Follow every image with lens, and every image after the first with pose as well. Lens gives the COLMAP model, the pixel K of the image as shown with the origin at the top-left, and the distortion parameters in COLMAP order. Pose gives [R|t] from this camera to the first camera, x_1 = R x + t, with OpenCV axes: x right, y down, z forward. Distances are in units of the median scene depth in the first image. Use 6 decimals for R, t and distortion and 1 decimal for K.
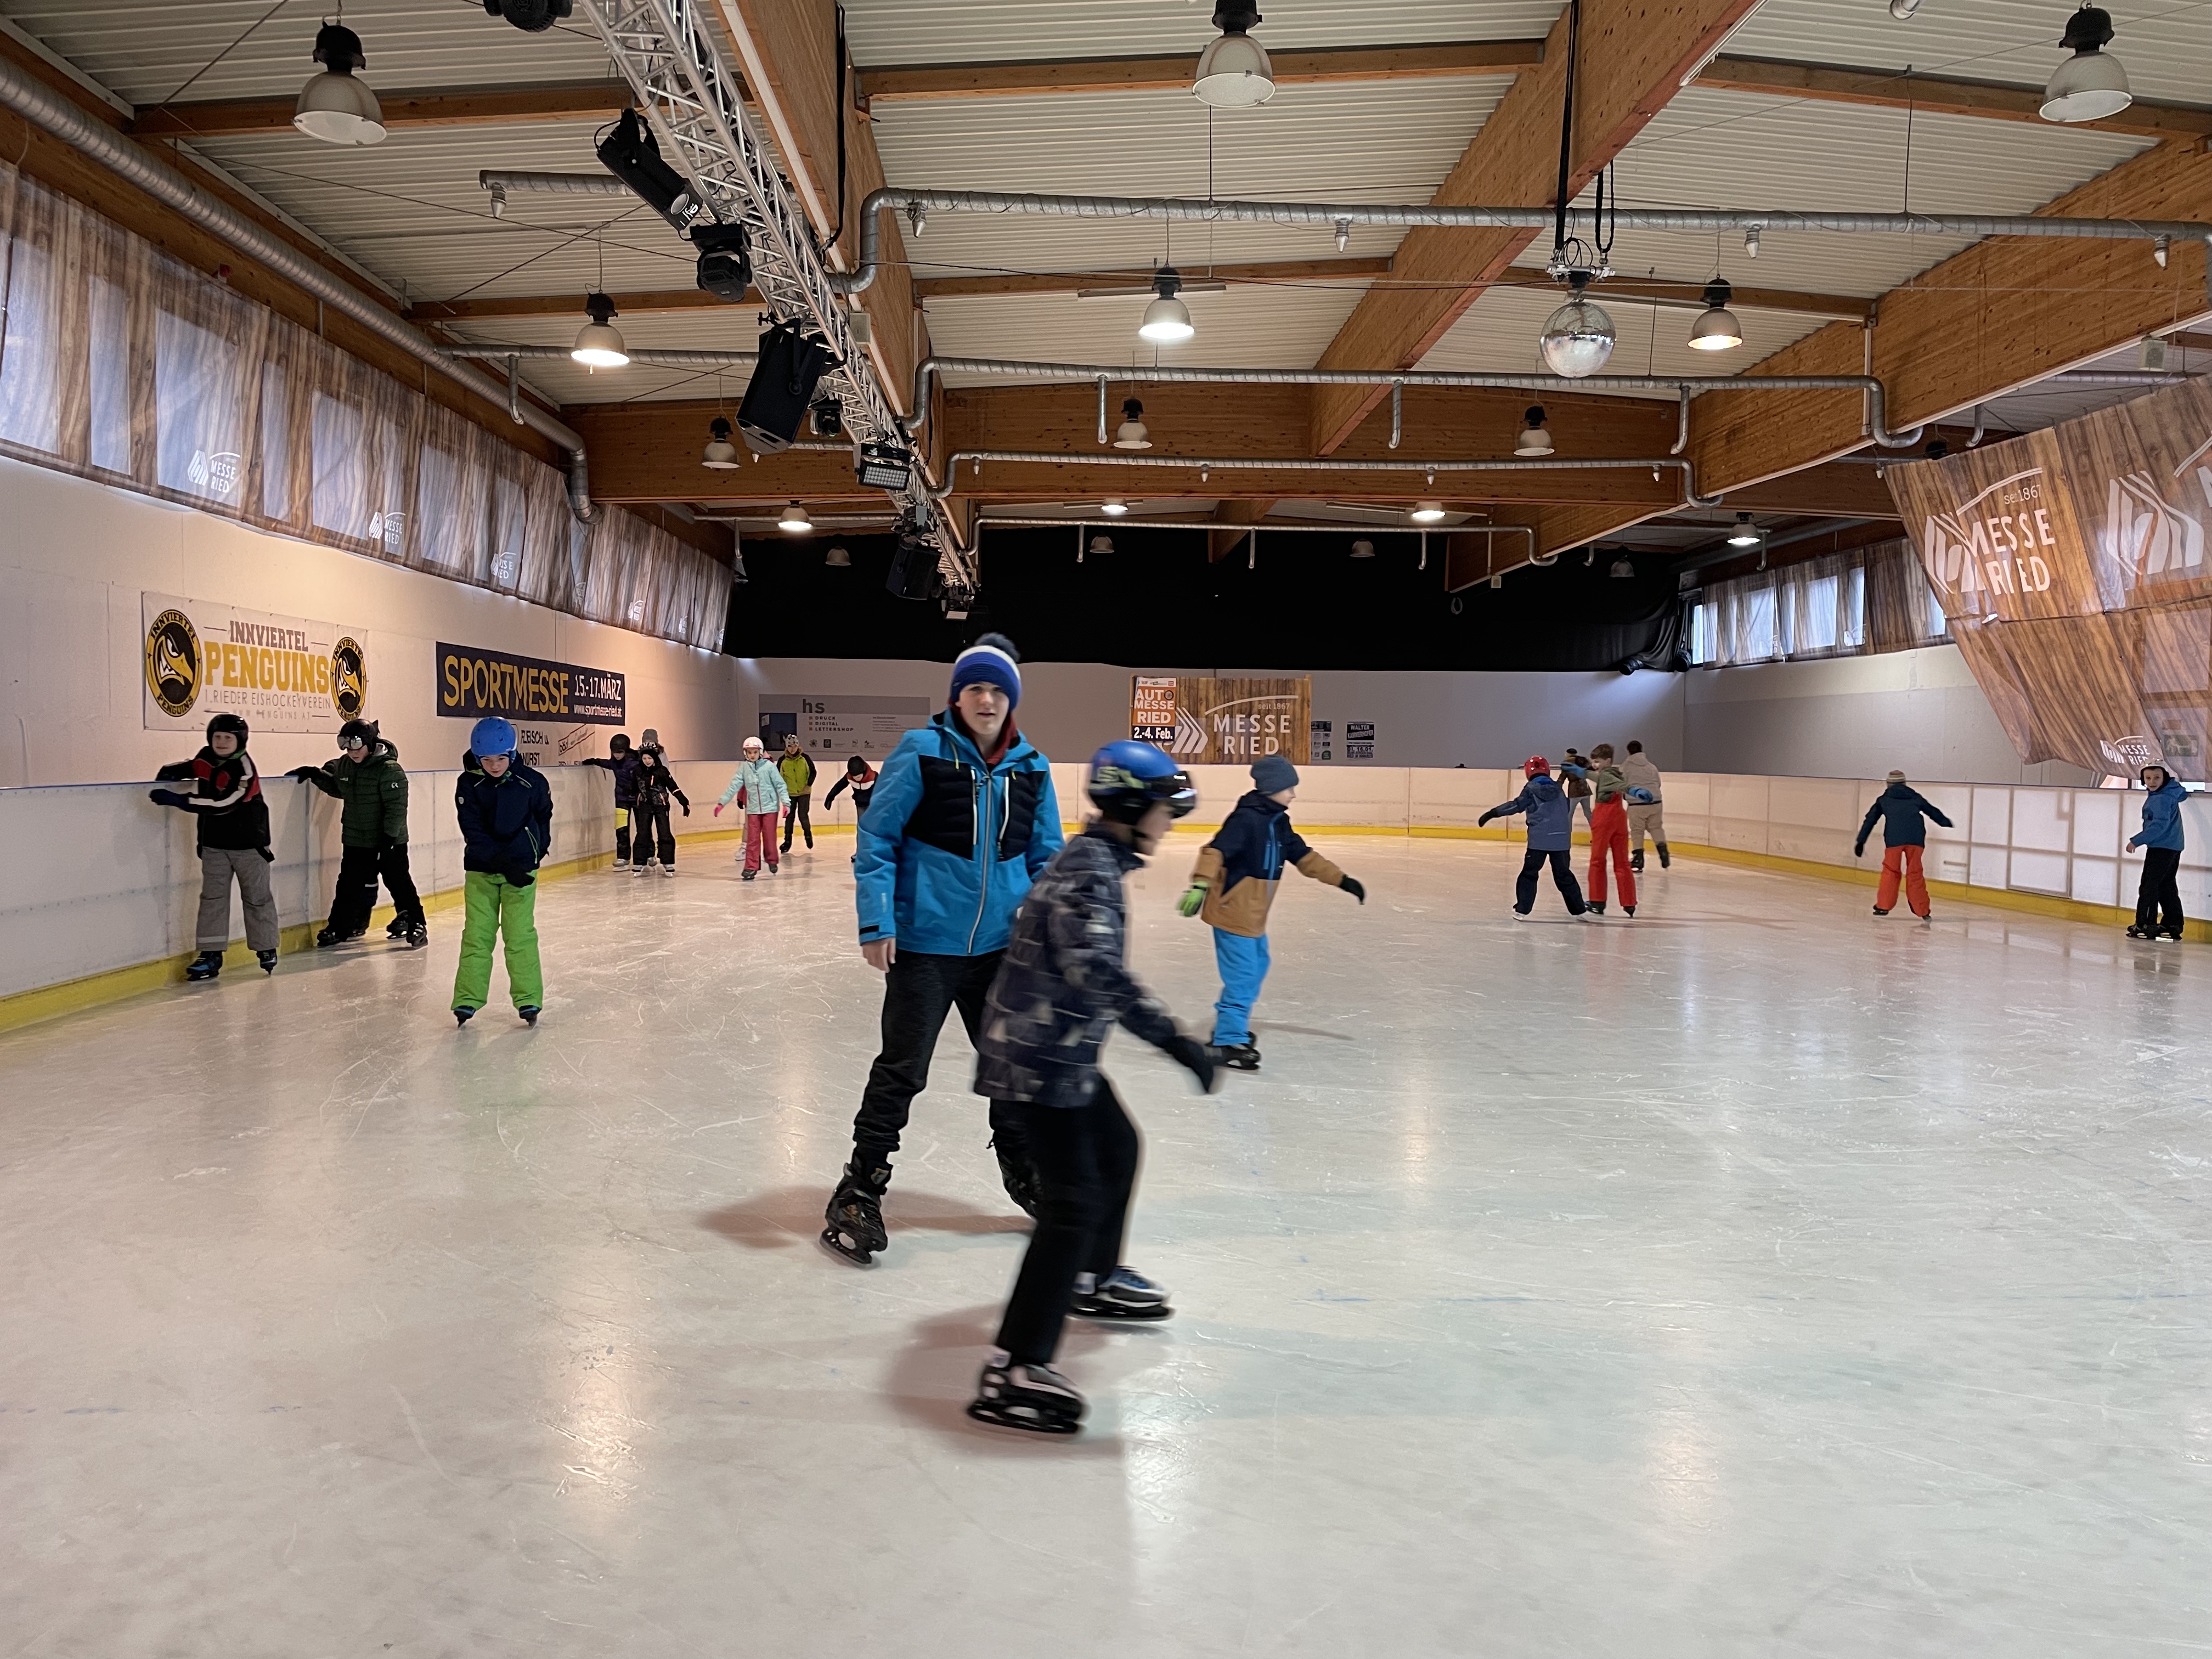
lens RADIAL K [[1665.6, 0, 1106.0], [0, 1665.6, 829.5], [0, 0, 1]] dist [0.090742, -0.101281]
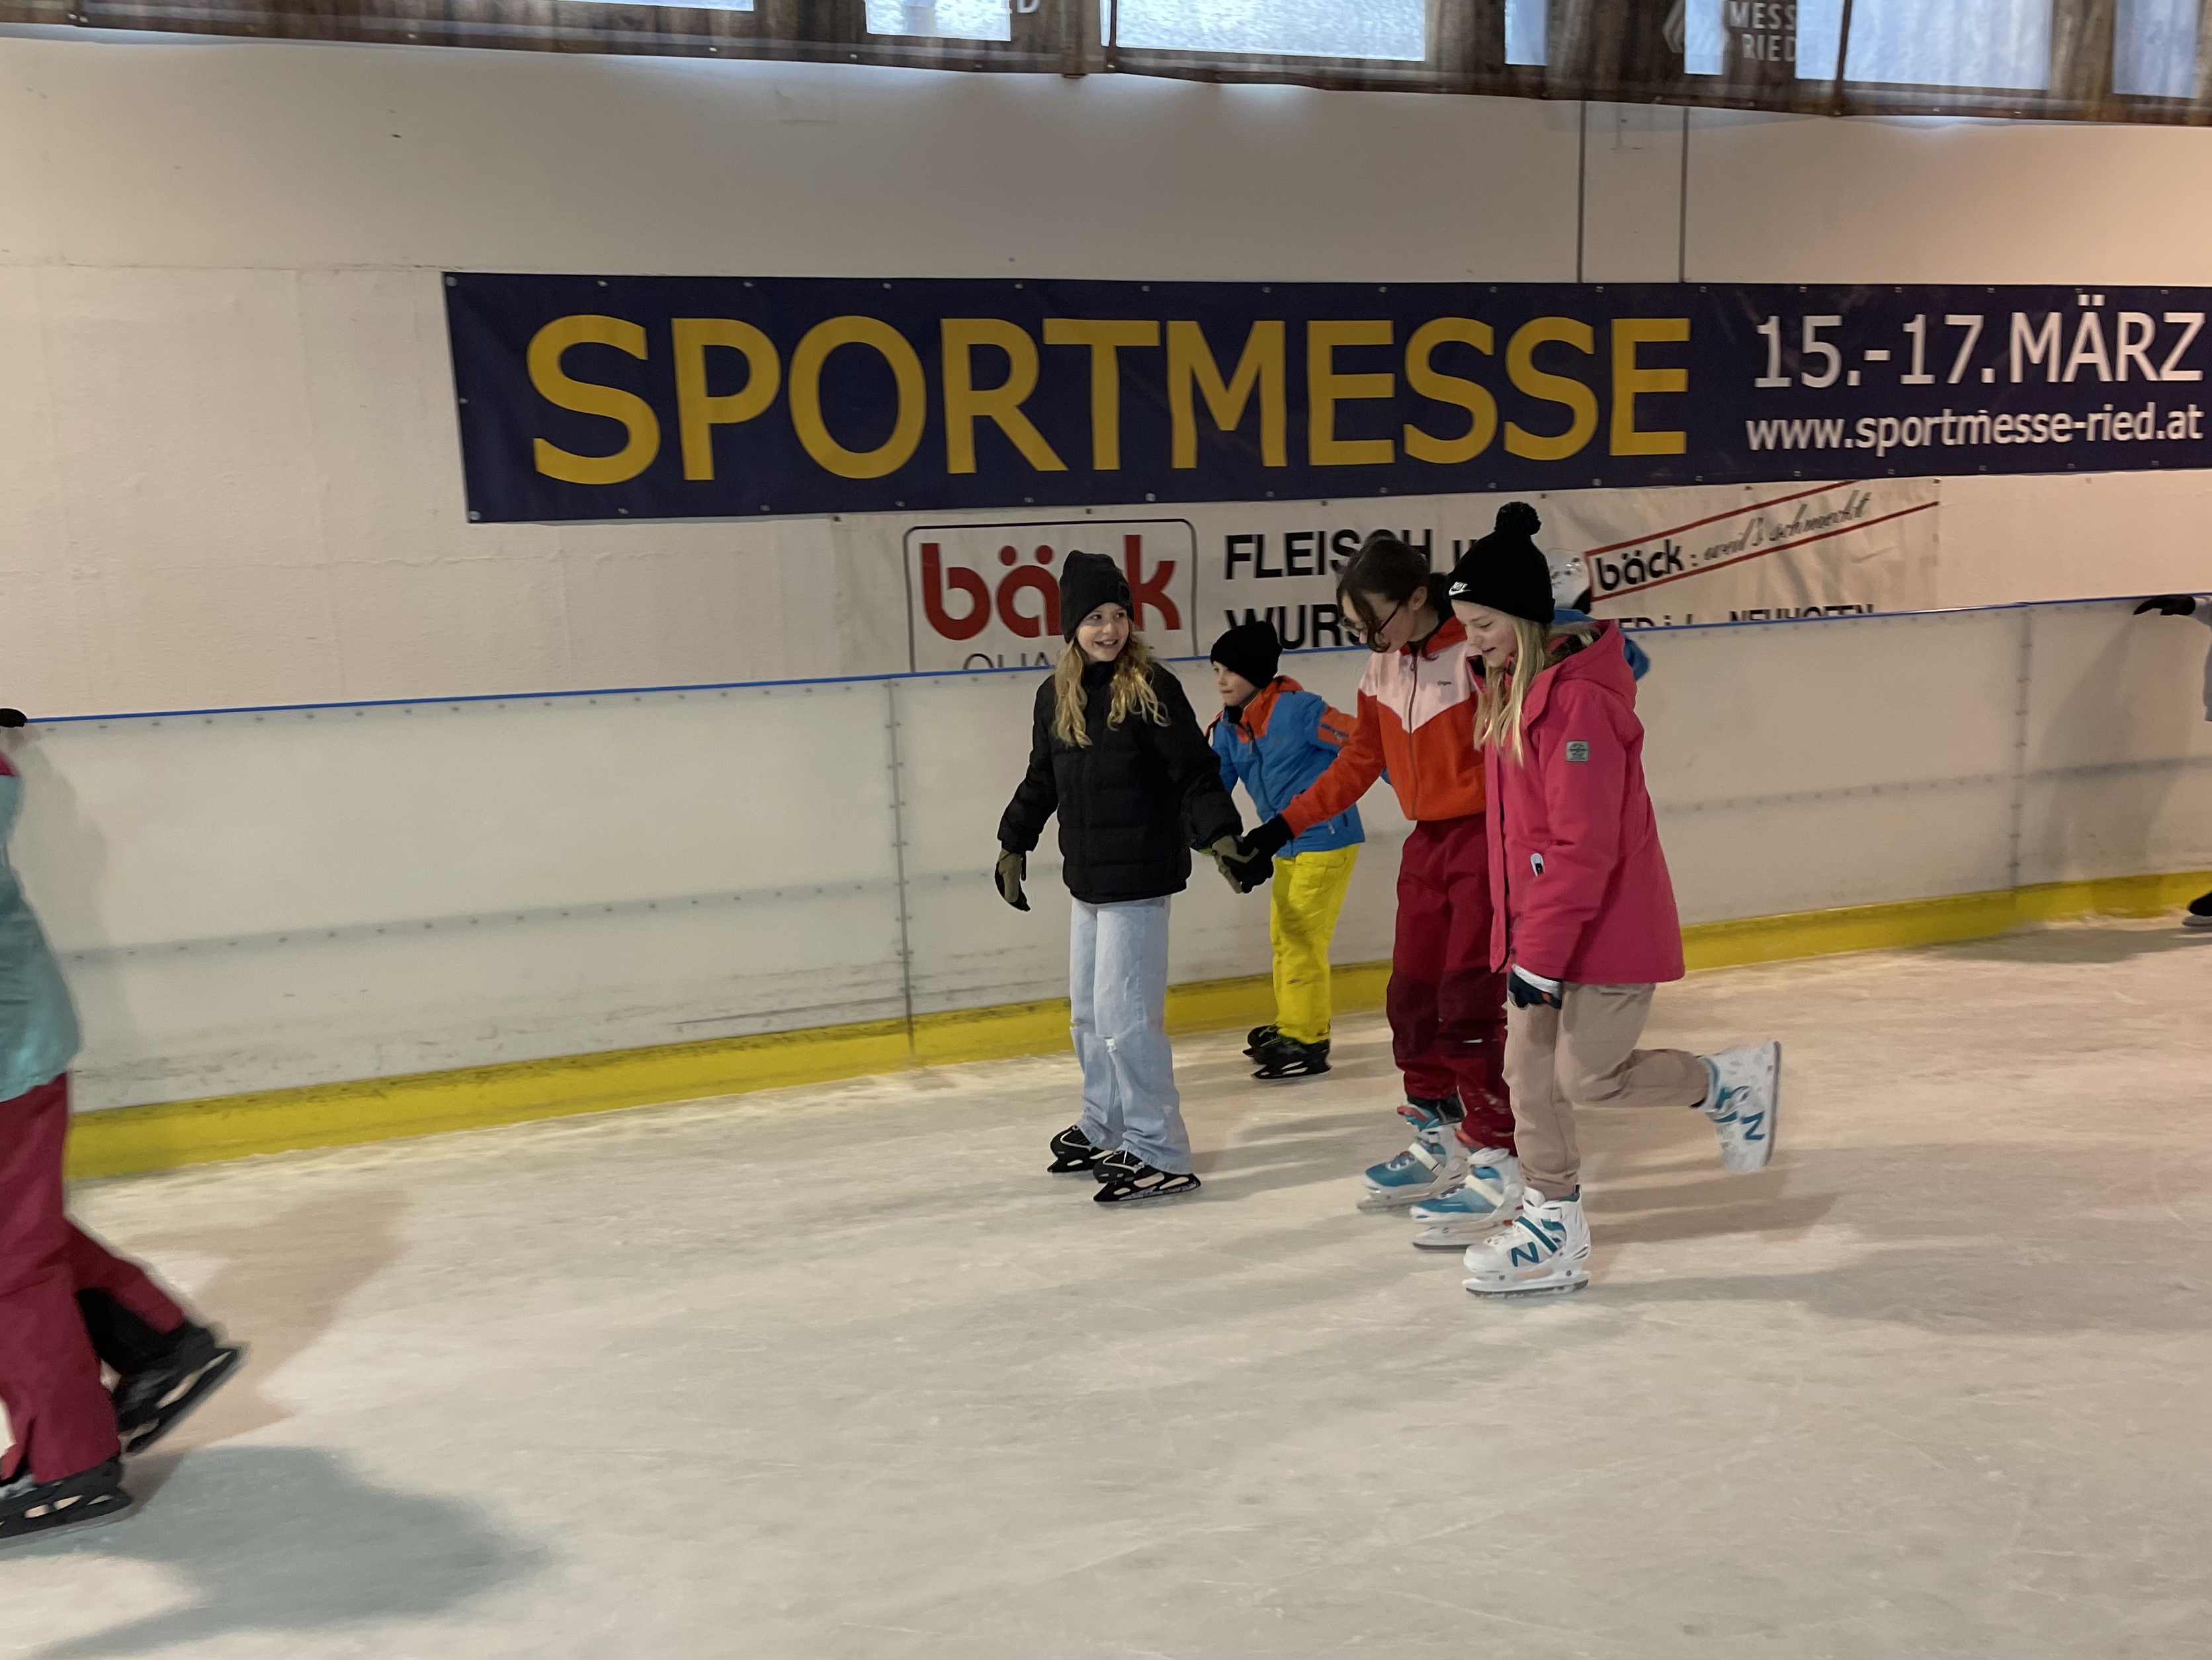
lens RADIAL K [[1665.4, 0, 1106.0], [0, 1665.4, 830.0], [0, 0, 1]] dist [0.090742, -0.101281]
pose [[0.228228, 0.132724, -0.964519, -0.051080], [-0.007193, 0.990867, 0.134648, -0.047772], [0.973581, -0.023793, 0.227099, 0.933562]]
